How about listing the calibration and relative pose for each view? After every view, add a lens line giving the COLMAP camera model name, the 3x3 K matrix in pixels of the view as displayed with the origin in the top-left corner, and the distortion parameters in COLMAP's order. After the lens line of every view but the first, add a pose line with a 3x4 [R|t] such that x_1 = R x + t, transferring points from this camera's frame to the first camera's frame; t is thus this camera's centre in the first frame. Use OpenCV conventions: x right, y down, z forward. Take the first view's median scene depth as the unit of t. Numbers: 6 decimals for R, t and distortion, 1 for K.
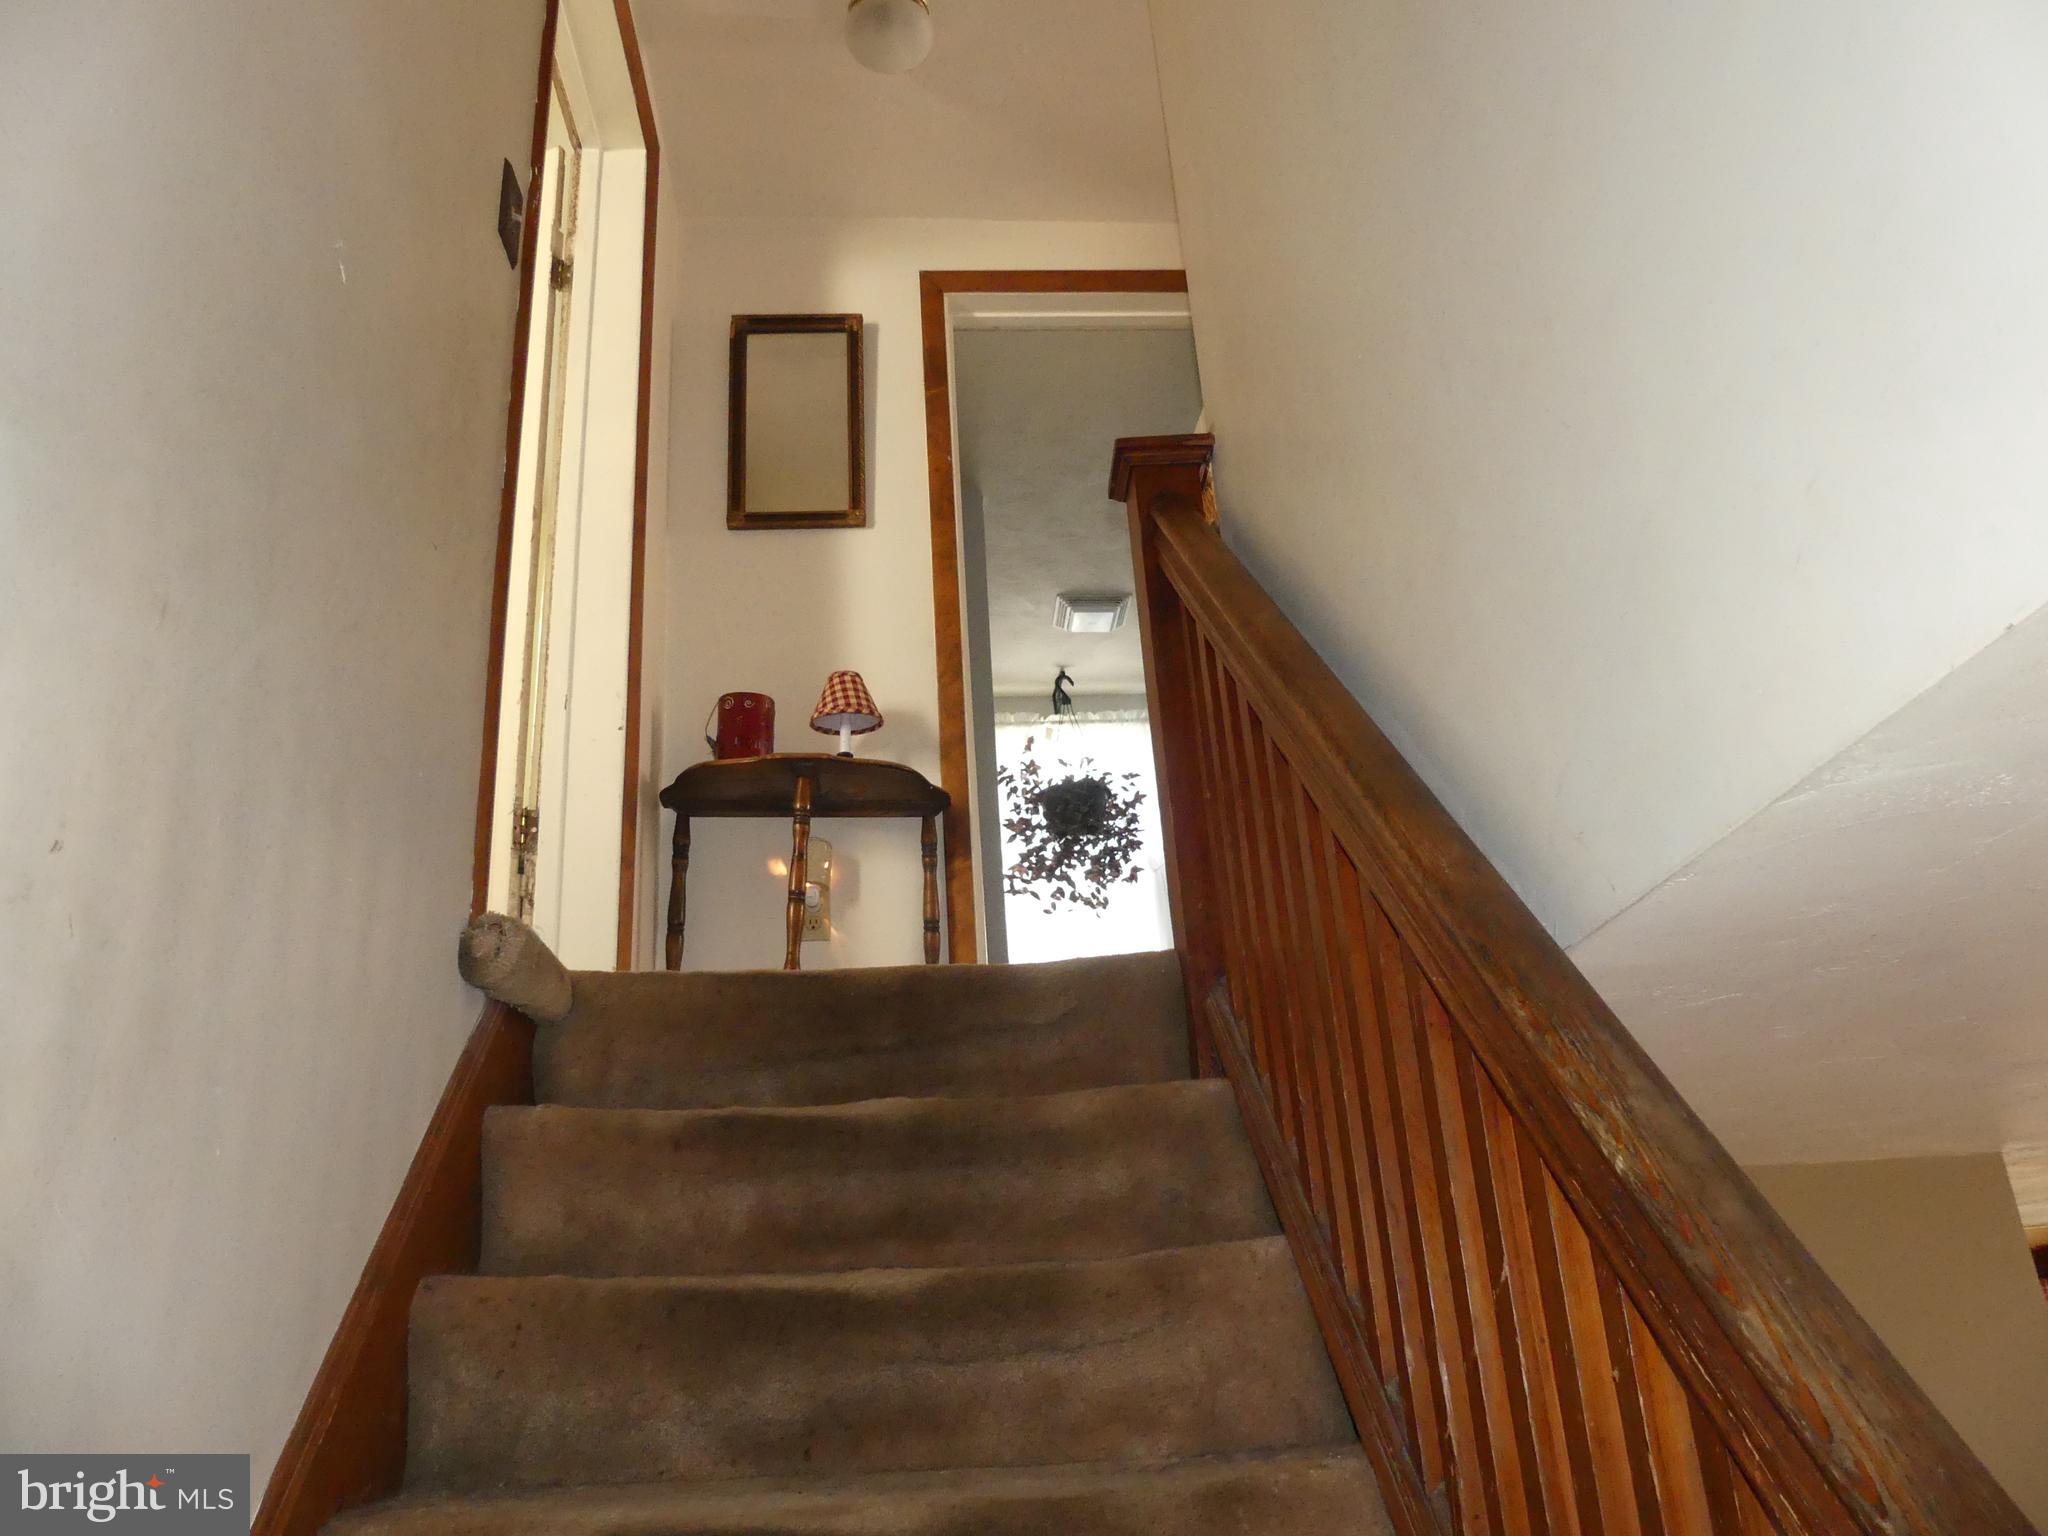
lens RADIAL K [[1523.6, 0, 1028.5], [0, 1523.6, 757.3], [0, 0, 1]] dist [-0.035189, 0.001268]
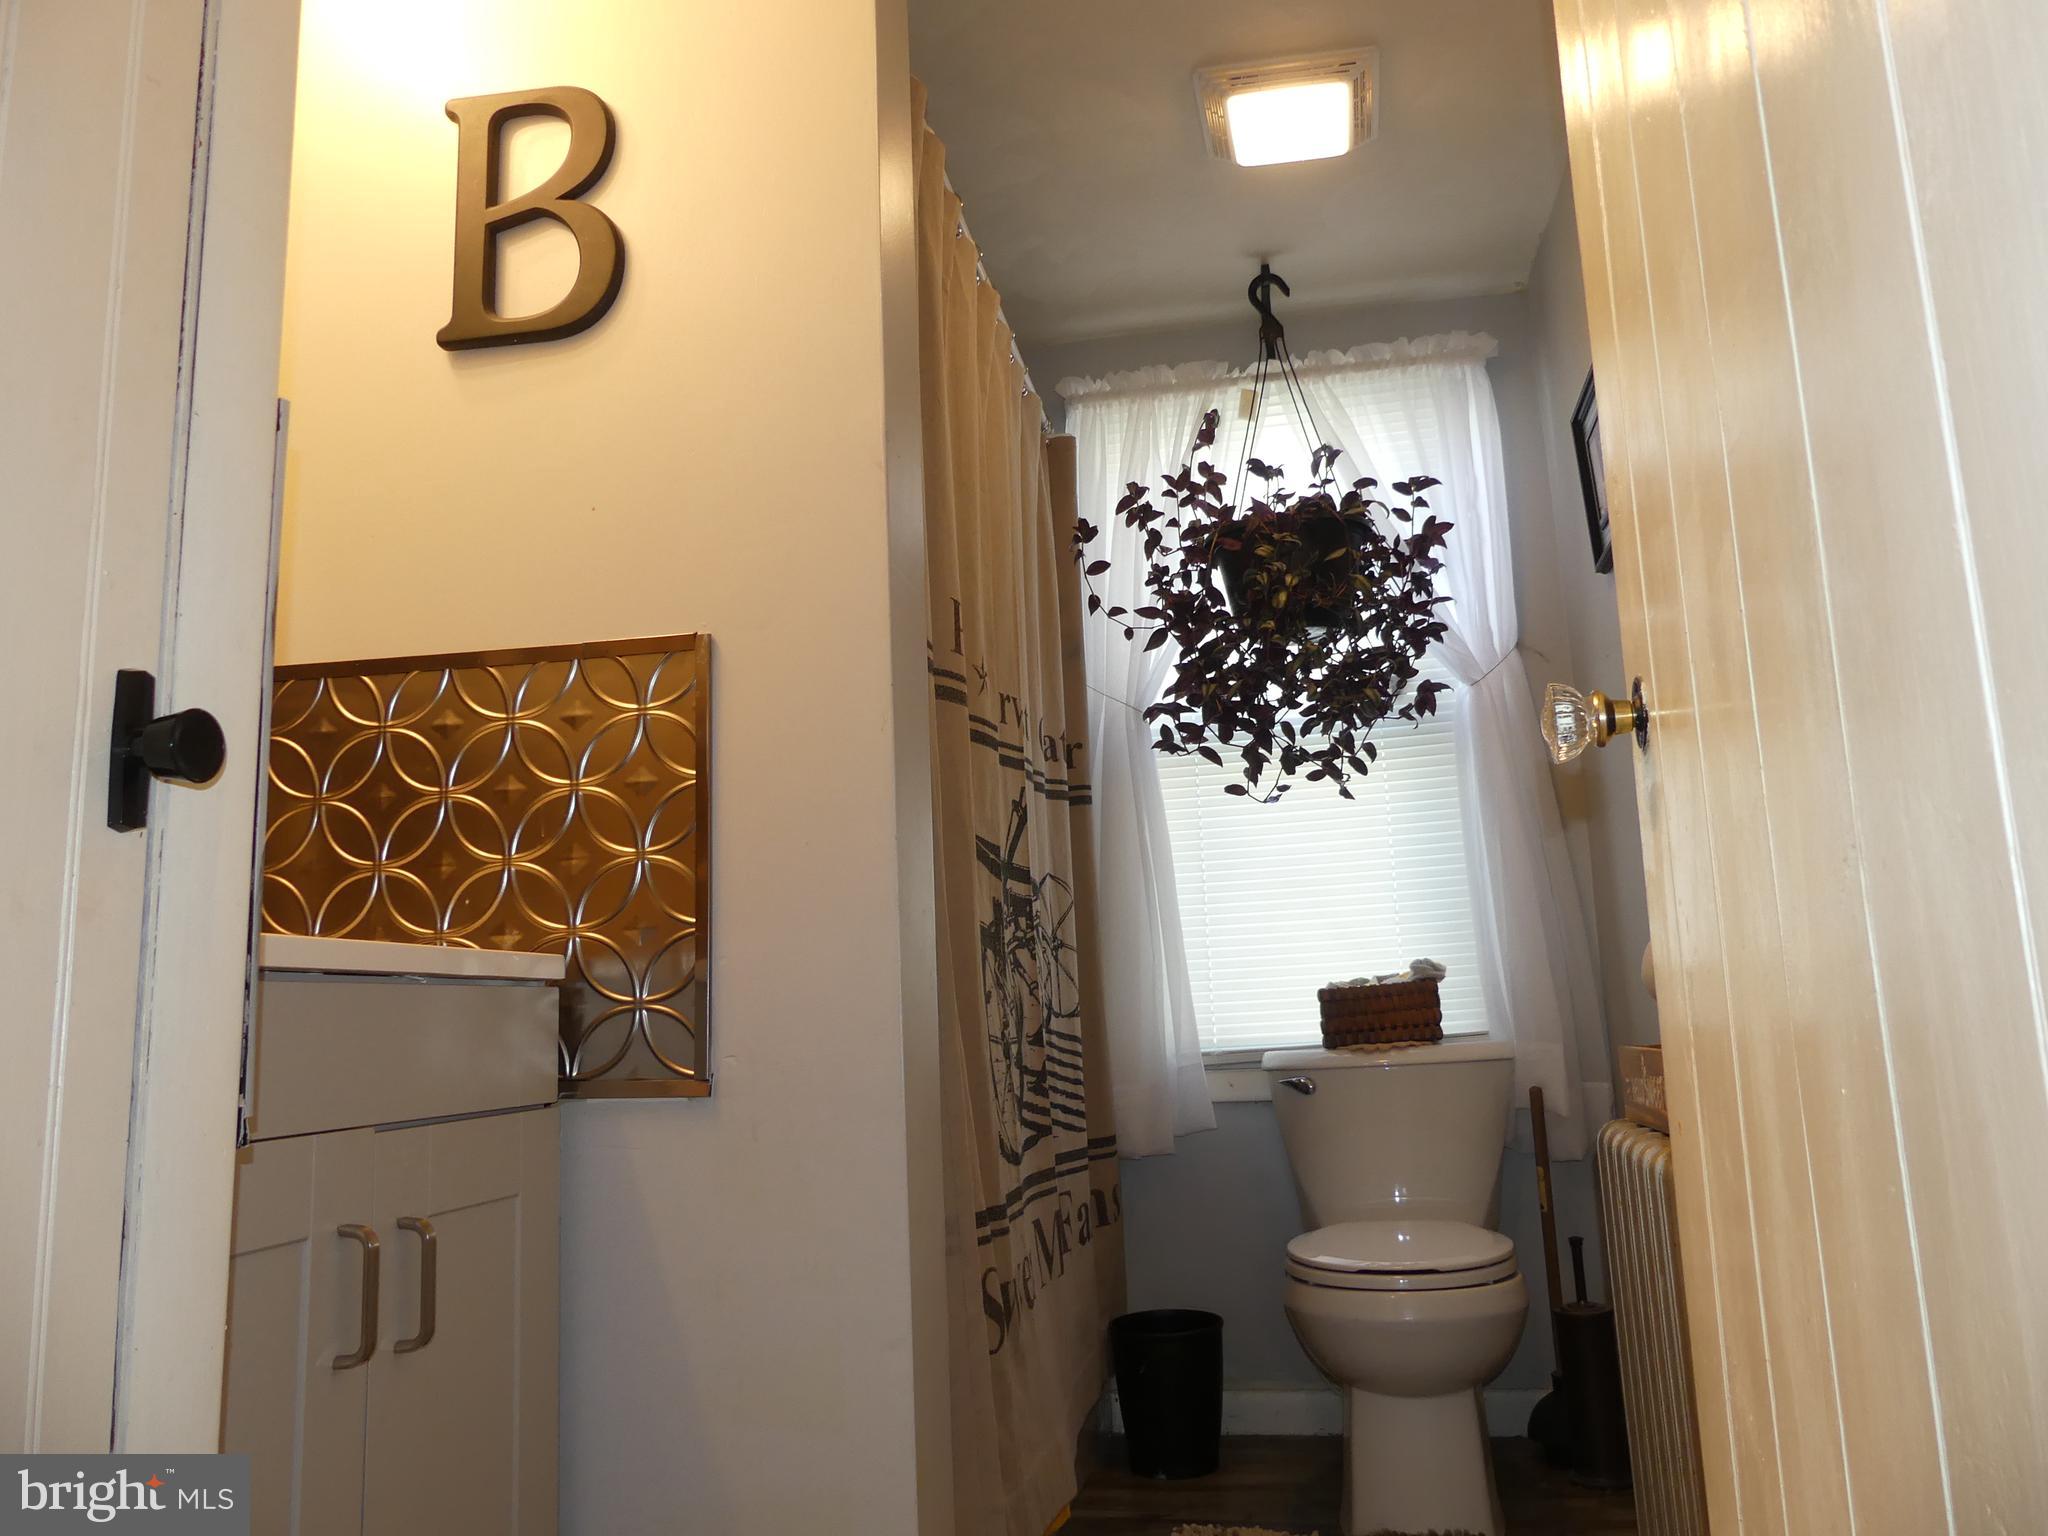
lens RADIAL K [[1523.6, 0, 1028.5], [0, 1523.6, 757.3], [0, 0, 1]] dist [-0.035189, 0.001268]
pose [[0.962442, -0.024617, -0.270369, 0.076695], [0.084421, 0.973645, 0.211867, -0.014680], [0.258028, -0.226734, 0.939156, 0.520352]]
